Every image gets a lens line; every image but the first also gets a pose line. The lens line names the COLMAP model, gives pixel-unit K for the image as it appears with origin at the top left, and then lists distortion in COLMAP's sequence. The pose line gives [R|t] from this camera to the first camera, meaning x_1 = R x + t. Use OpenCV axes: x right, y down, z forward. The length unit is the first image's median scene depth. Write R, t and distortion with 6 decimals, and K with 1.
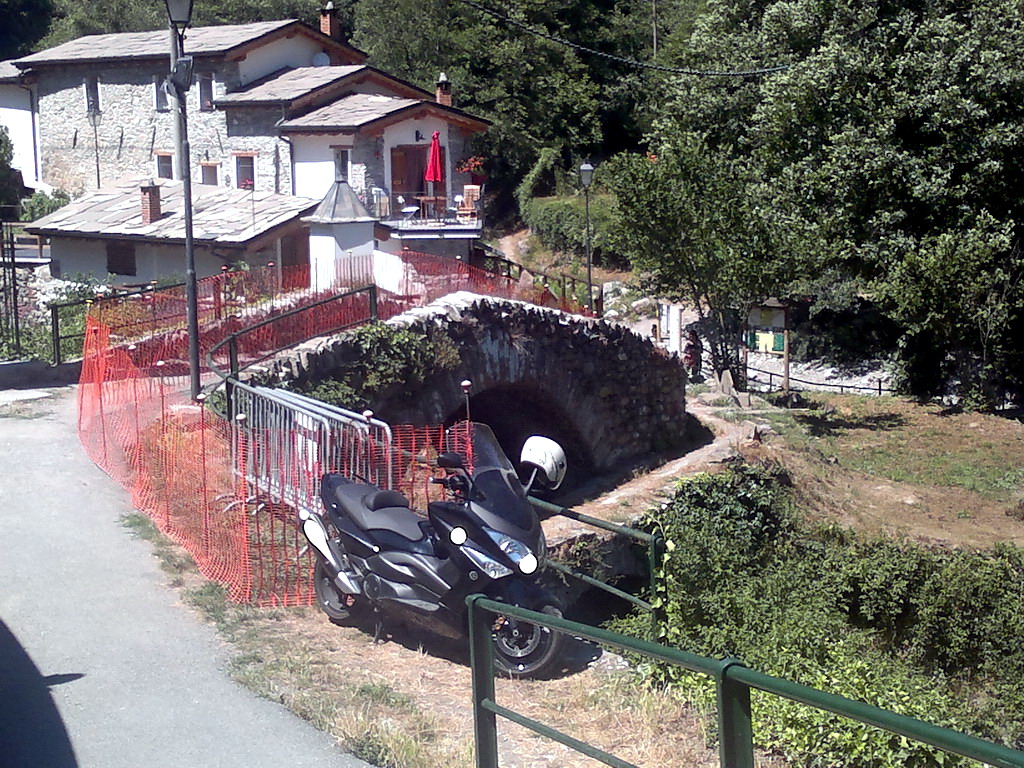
lens RADIAL K [[2039.1, 0, 512.0], [0, 2039.1, 384.0], [0, 0, 1]] dist [-0.298982, 1.746710]
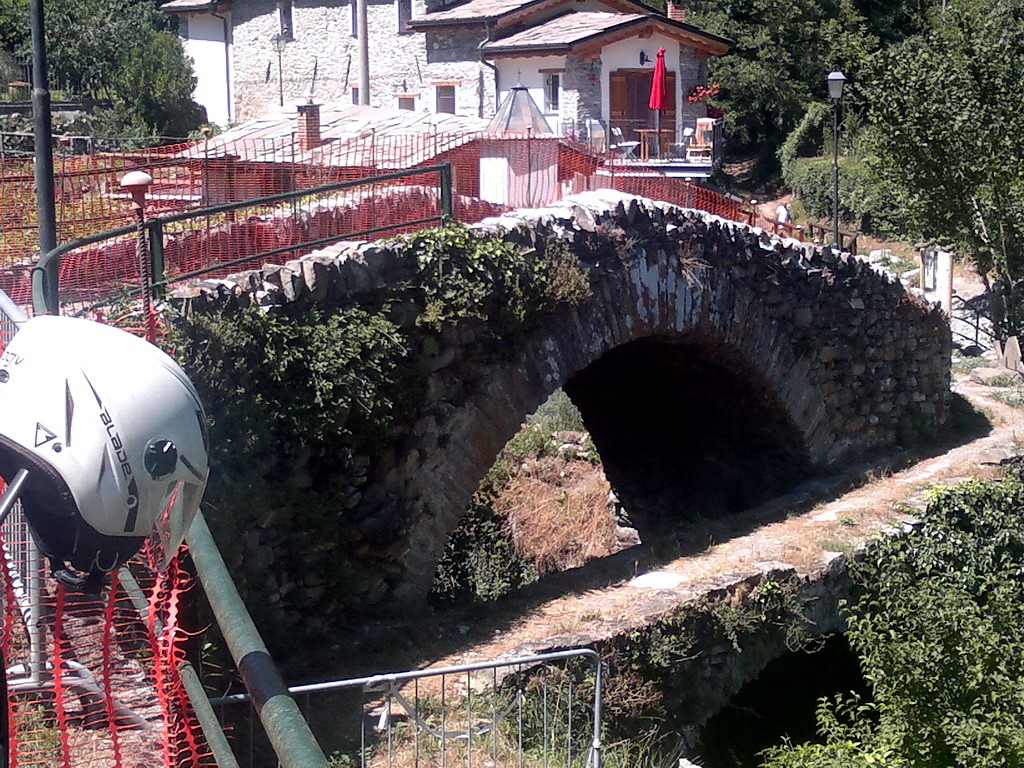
lens RADIAL K [[2039.1, 0, 512.0], [0, 2039.1, 384.0], [0, 0, 1]] dist [-0.298982, 1.746710]
pose [[0.989949, 0.030481, -0.138102, 0.031817], [-0.029773, 0.999531, 0.007190, 0.011097], [0.138257, -0.003006, 0.990392, 0.291726]]
